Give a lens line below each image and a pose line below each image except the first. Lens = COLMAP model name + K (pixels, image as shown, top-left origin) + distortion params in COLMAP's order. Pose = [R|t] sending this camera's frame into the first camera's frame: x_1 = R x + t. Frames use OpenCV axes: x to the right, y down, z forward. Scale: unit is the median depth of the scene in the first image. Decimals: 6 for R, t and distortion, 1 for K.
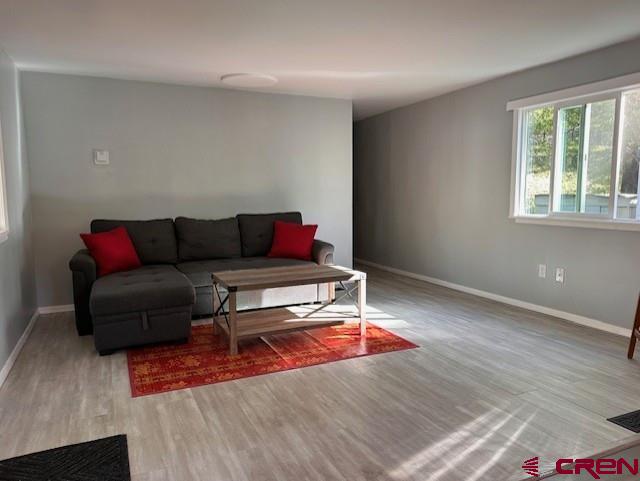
lens RADIAL K [[467.4, 0, 319.8], [0, 467.4, 240.0], [0, 0, 1]] dist [0.066106, -0.075361]
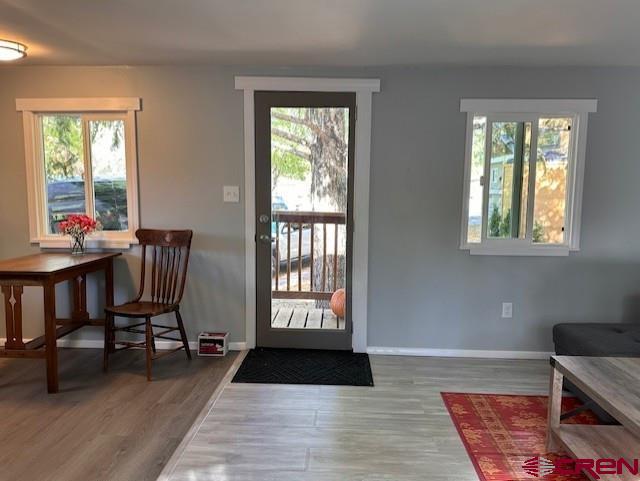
lens RADIAL K [[467.4, 0, 317.6], [0, 467.4, 241.2], [0, 0, 1]] dist [0.066106, -0.075361]
pose [[-0.466473, 0.100213, -0.878840, 0.723583], [-0.086593, 0.983615, 0.158122, -0.192571], [0.880287, 0.149861, -0.450152, 1.171934]]
